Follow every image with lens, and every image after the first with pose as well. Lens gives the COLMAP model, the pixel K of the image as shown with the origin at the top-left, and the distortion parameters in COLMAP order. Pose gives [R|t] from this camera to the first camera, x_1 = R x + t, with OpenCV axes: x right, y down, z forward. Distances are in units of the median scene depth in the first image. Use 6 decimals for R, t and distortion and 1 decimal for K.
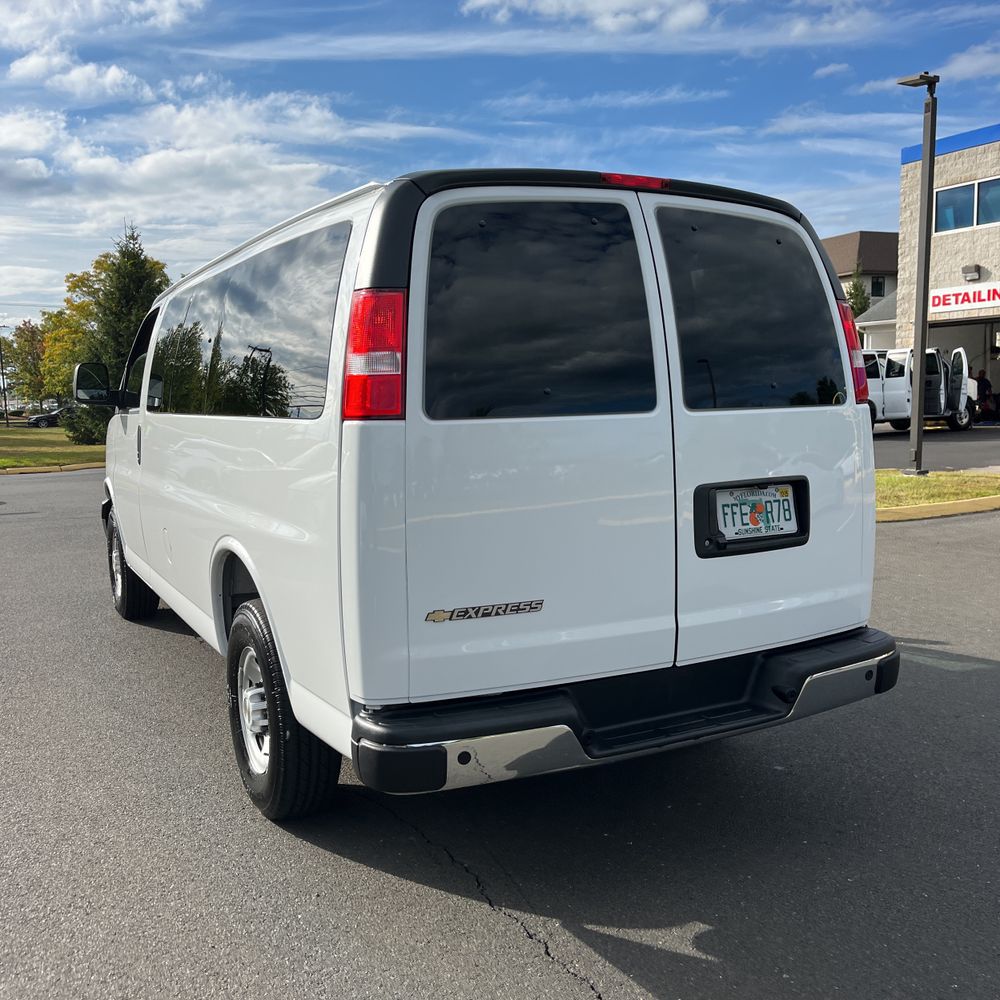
lens RADIAL K [[1006.0, 0, 501.5], [0, 1006.0, 498.8], [0, 0, 1]] dist [0.015480, -0.002708]
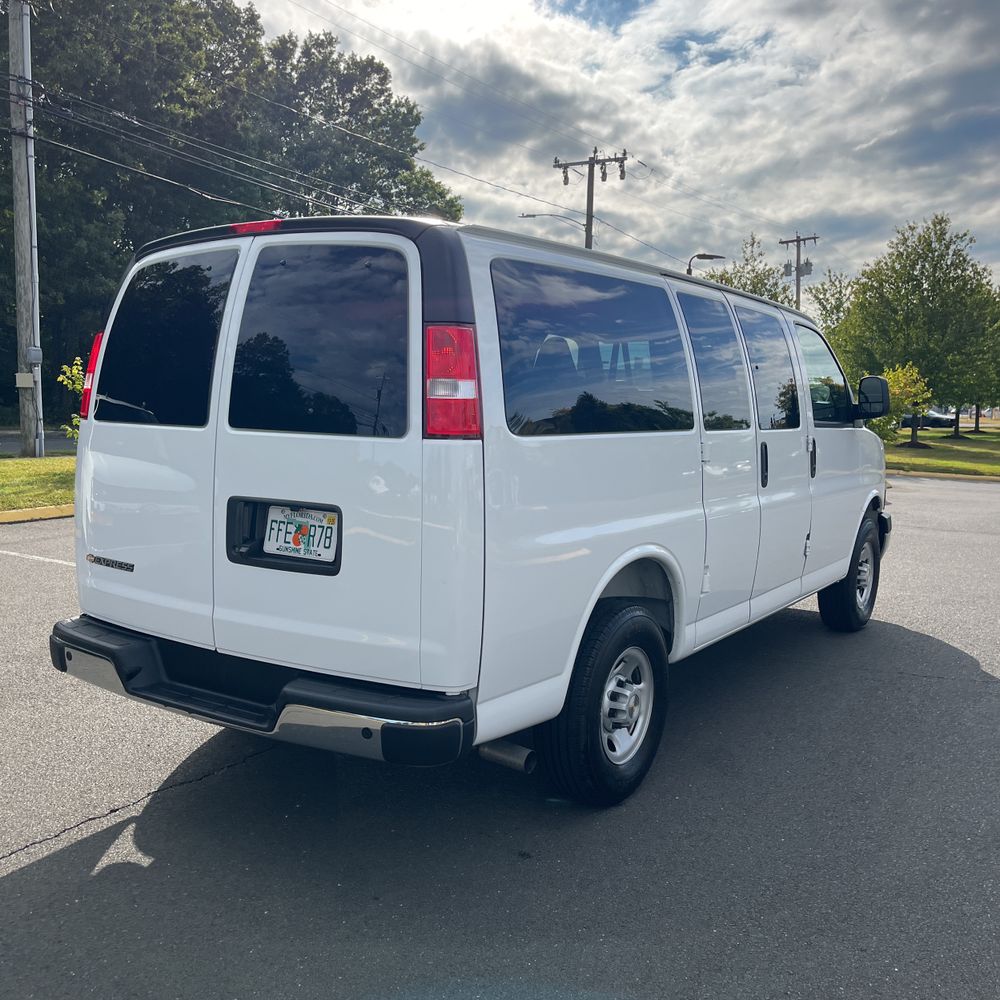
lens RADIAL K [[971.6, 0, 500.1], [0, 971.6, 500.6], [0, 0, 1]] dist [0.079625, -0.121154]
pose [[0.486387, 0.121582, -0.865243, 1.228911], [-0.122890, 0.989947, 0.070024, -0.116498], [0.865058, 0.072271, 0.496438, 0.688941]]
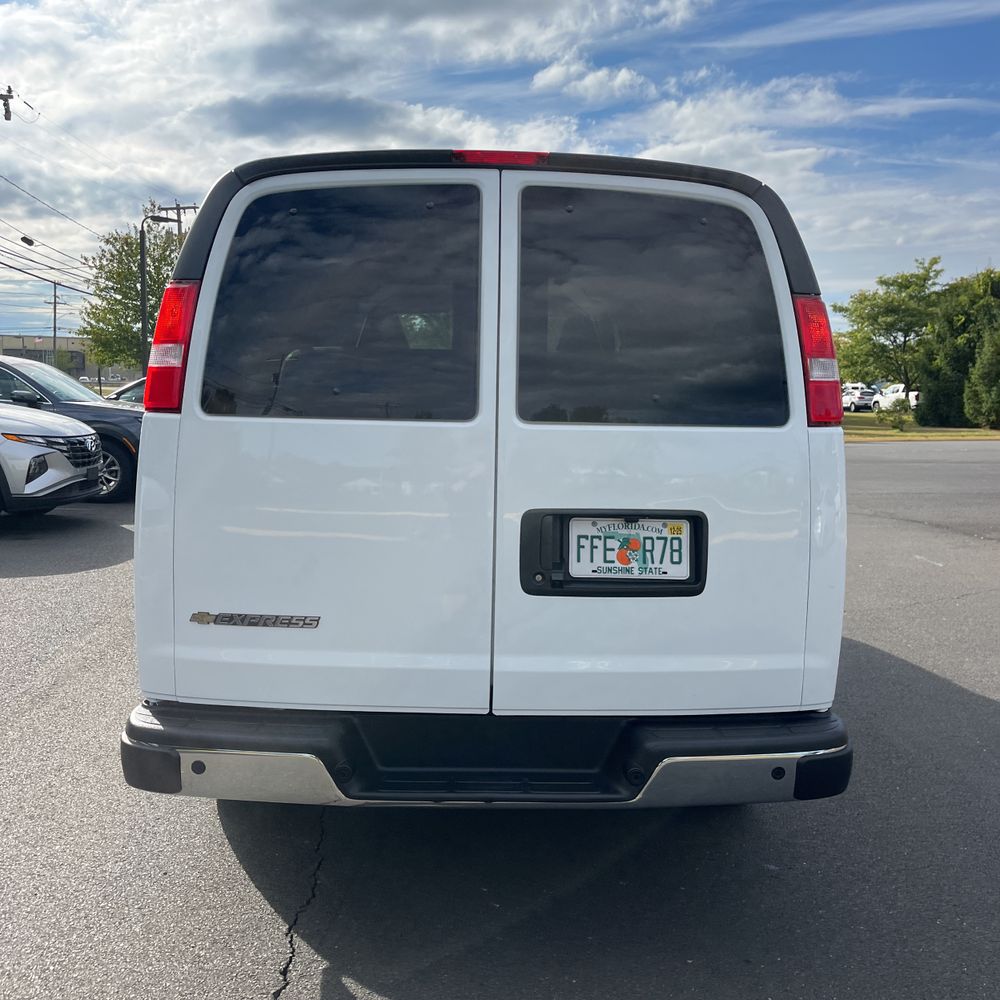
lens RADIAL K [[990.7, 0, 494.7], [0, 990.7, 492.2], [0, 0, 1]] dist [0.040638, -0.032263]
pose [[0.896354, 0.085309, -0.435054, 0.513172], [-0.084577, 0.996194, 0.021084, -0.041845], [0.435196, 0.017897, 0.900158, 0.217784]]
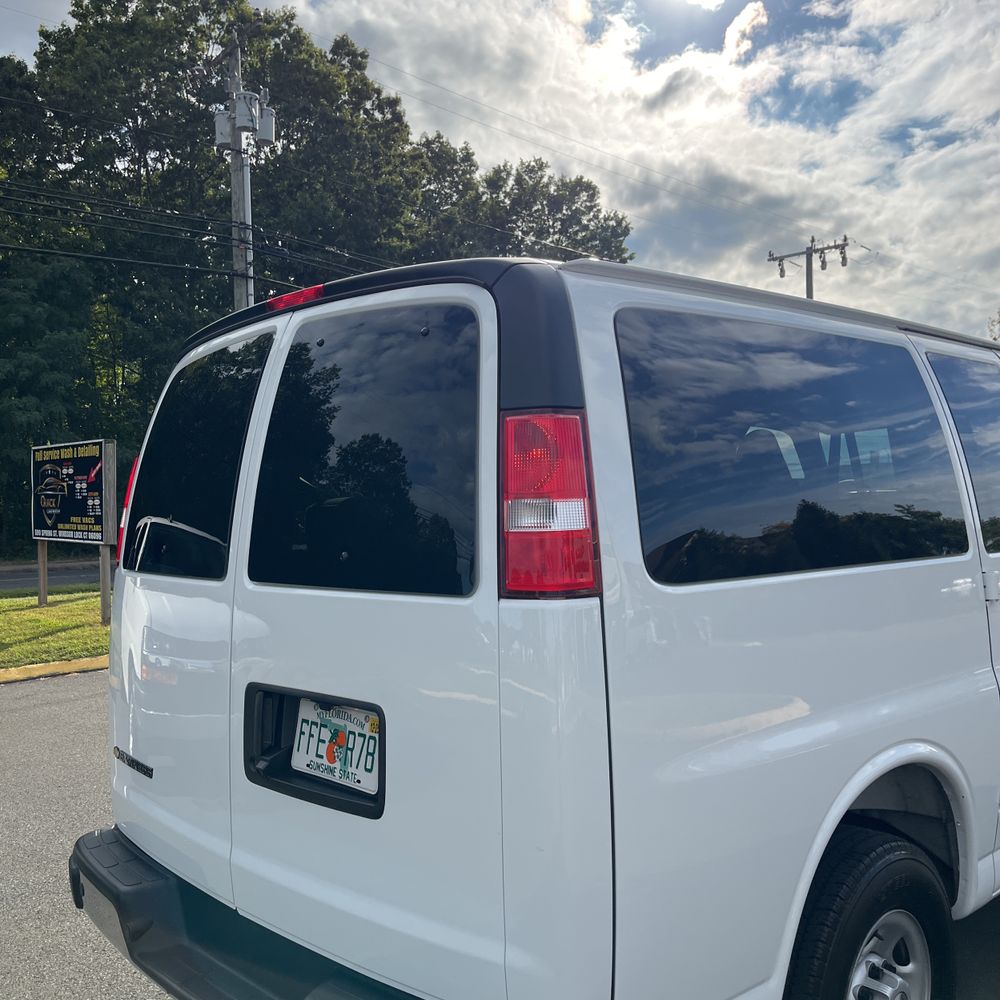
lens RADIAL K [[1006.0, 0, 501.5], [0, 1006.0, 498.8], [0, 0, 1]] dist [0.015480, -0.002708]
pose [[0.287491, 0.006277, -0.957763, 0.938666], [-0.087139, 0.996003, -0.019629, -0.147302], [0.953811, 0.089102, 0.286889, 0.911091]]
